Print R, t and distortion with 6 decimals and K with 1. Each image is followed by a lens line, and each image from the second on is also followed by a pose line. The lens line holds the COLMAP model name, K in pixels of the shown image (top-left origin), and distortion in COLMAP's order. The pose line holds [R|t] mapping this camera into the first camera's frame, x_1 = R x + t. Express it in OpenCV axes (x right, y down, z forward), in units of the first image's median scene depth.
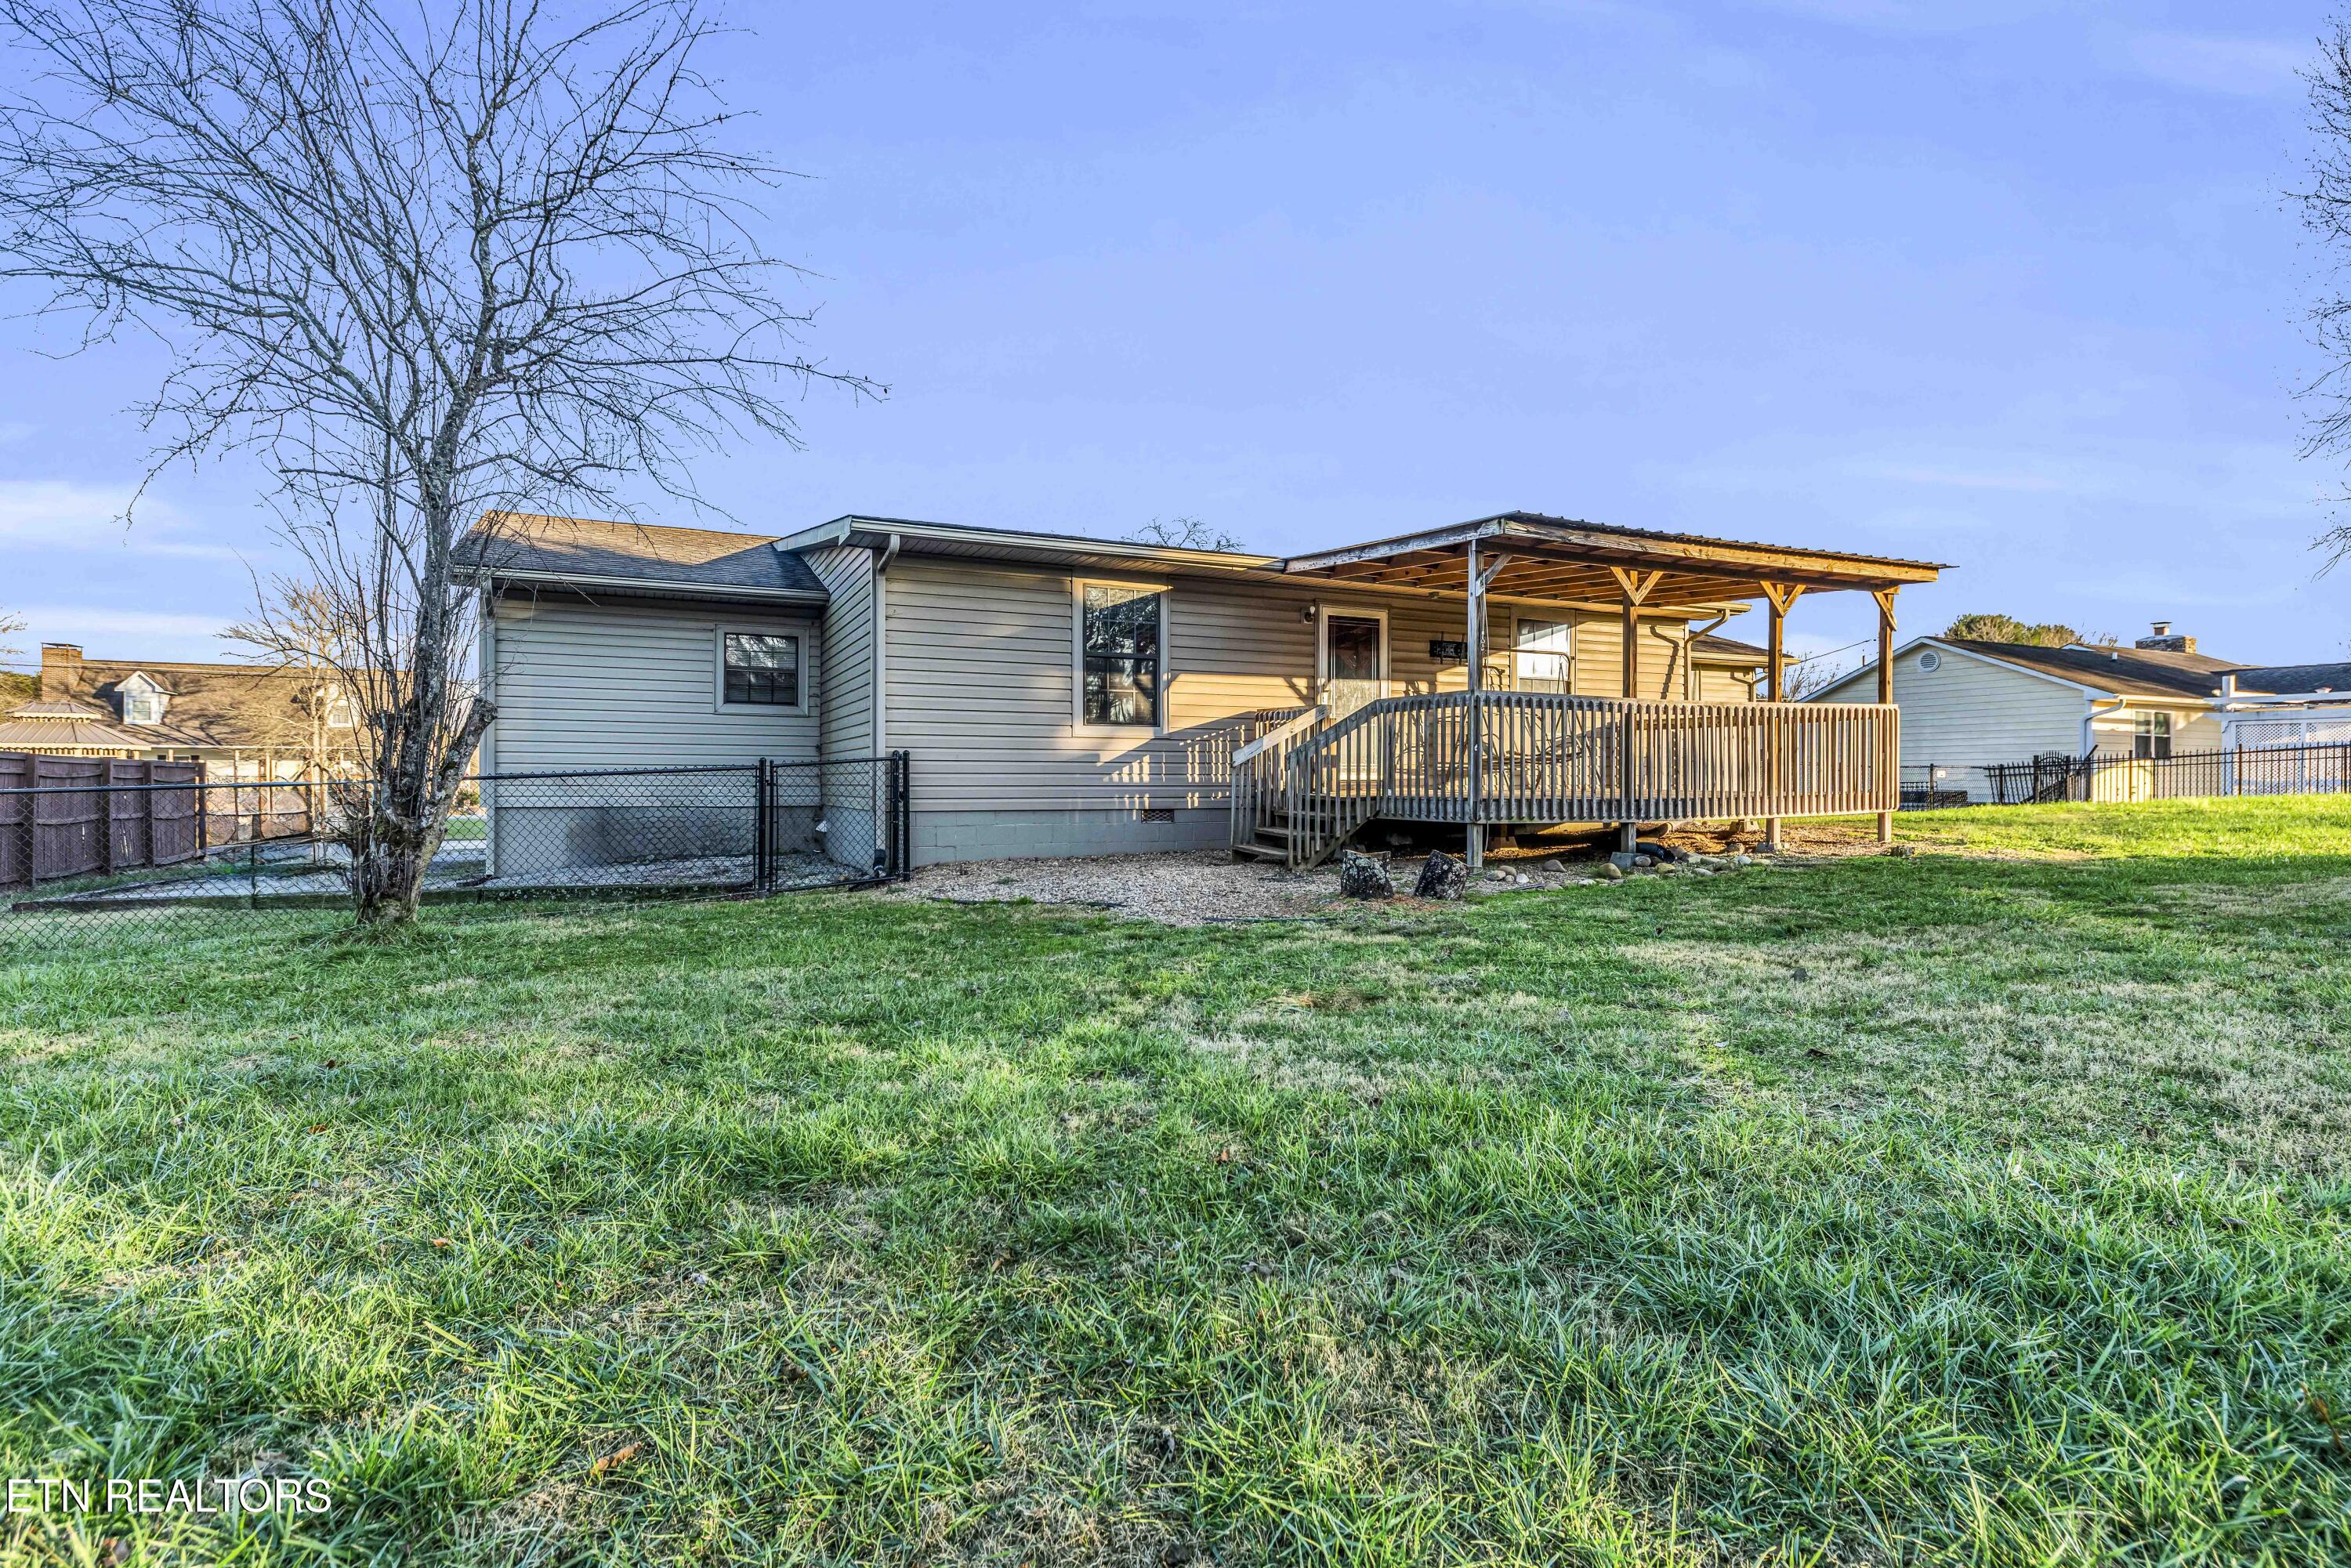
lens RADIAL K [[1140.2, 0, 1168.4], [0, 1140.2, 780.8], [0, 0, 1]] dist [-0.001005, -0.000241]
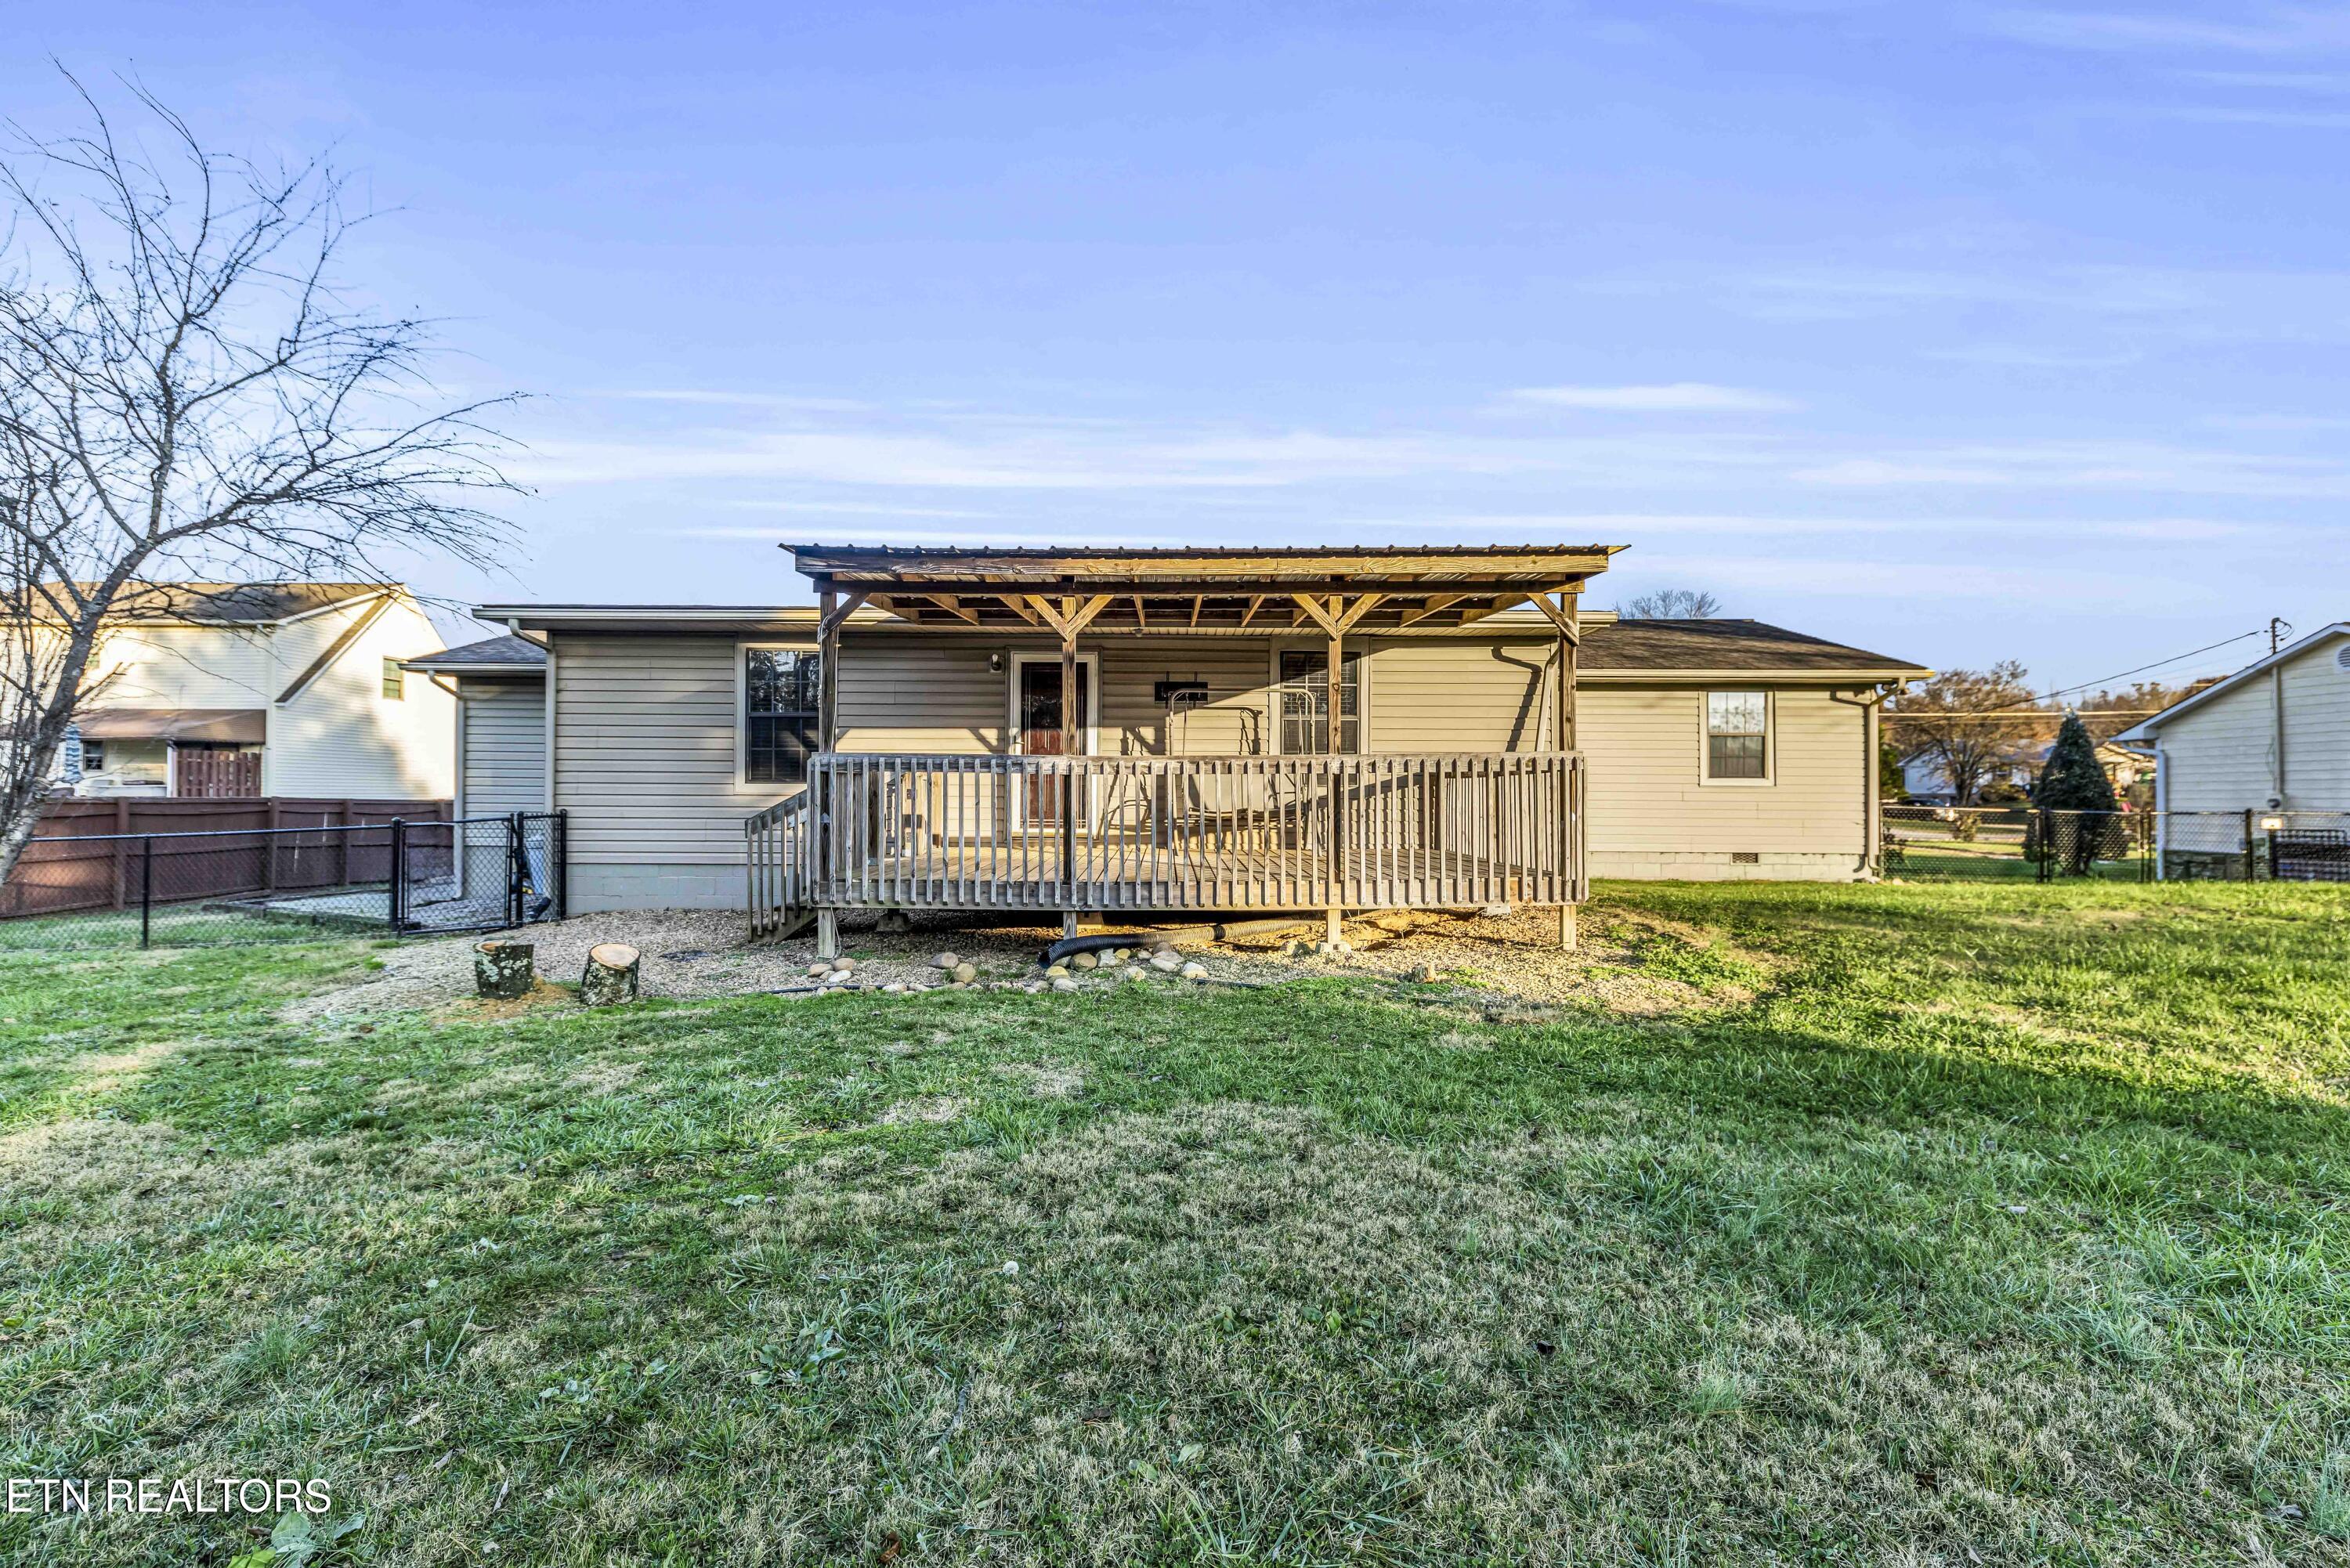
lens RADIAL K [[1017.7, 0, 1180.0], [0, 1017.7, 786.6], [0, 0, 1]] dist [0.004914, -0.000109]
pose [[0.905459, -0.001444, -0.424431, 0.627177], [-0.004573, 0.999903, -0.013159, -0.031819], [0.424409, 0.013856, 0.905365, 0.297858]]
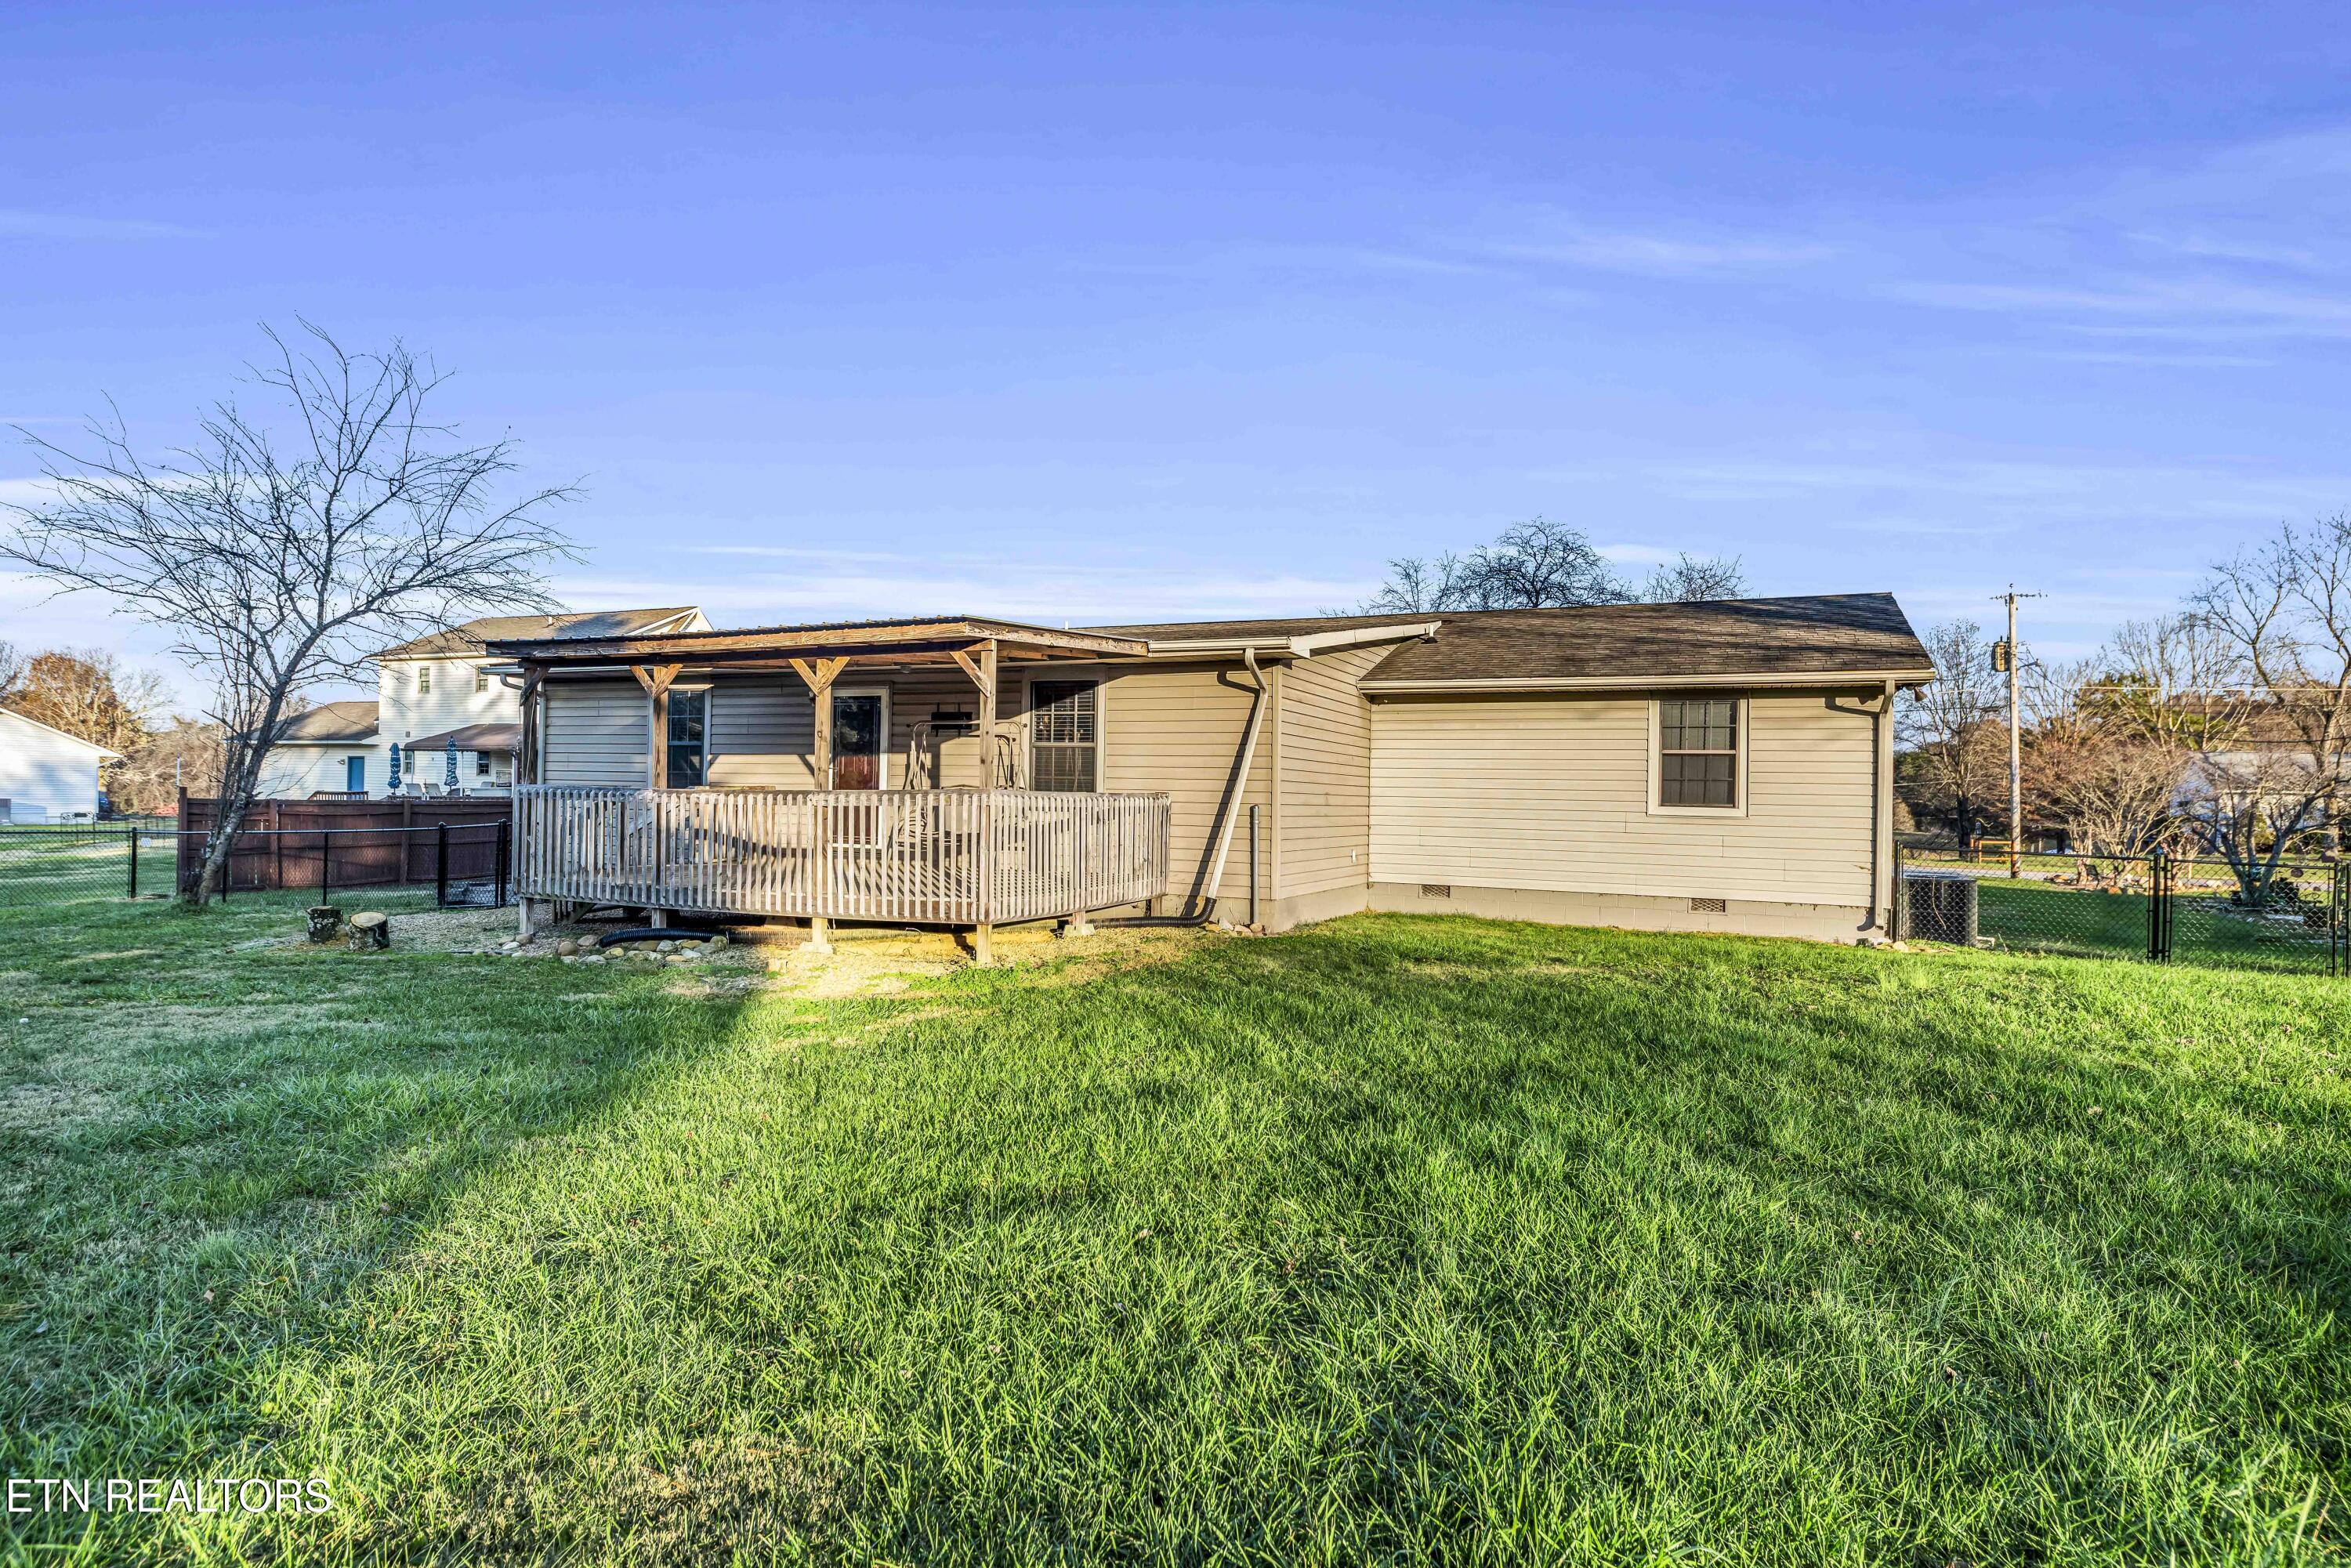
lens RADIAL K [[1322.2, 0, 1179.3], [0, 1322.2, 778.1], [0, 0, 1]] dist [0.008956, 0.001381]
pose [[0.638194, 0.001293, -0.769874, 1.323622], [-0.019918, 0.999692, -0.014833, -0.057545], [0.769618, 0.024801, 0.638023, 0.465003]]
